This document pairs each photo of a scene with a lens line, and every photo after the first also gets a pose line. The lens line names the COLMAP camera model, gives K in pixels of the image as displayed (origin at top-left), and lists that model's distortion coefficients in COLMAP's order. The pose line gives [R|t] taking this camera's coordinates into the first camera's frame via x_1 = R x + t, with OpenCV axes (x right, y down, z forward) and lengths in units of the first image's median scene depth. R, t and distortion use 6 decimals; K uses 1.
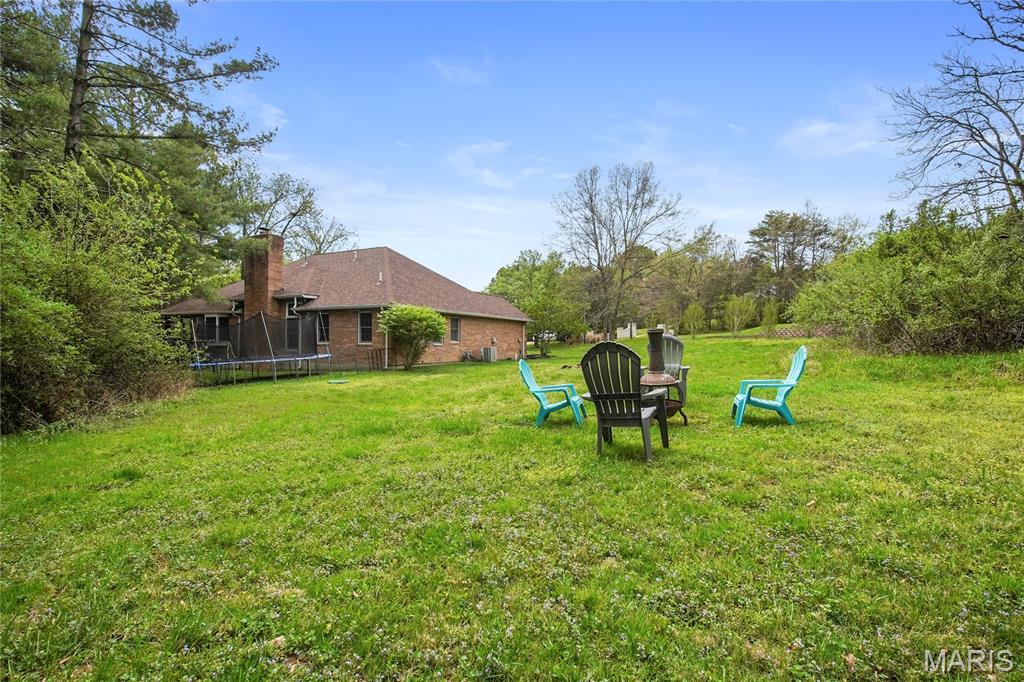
lens RADIAL K [[470.1, 0, 512.0], [0, 470.1, 341.0], [0, 0, 1]] dist [0.001483, -0.000255]
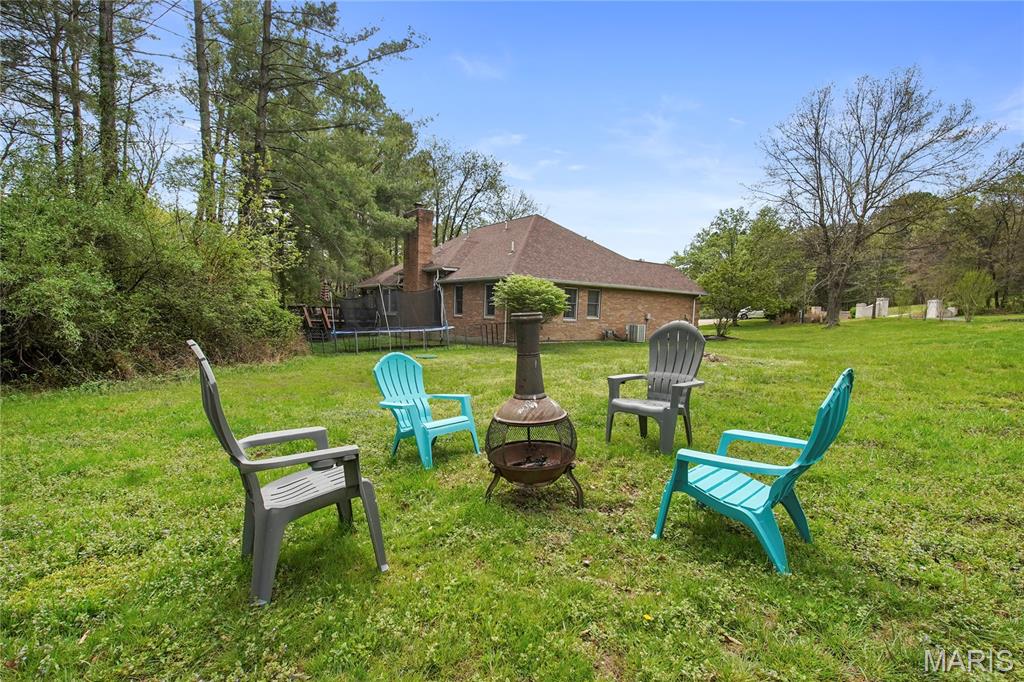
lens RADIAL K [[470.1, 0, 512.0], [0, 470.1, 341.0], [0, 0, 1]] dist [0.001483, -0.000255]
pose [[0.891687, 0.049866, -0.449897, 0.136524], [-0.023780, 0.997701, 0.063454, -0.006469], [0.452027, -0.045882, 0.890824, 0.137657]]
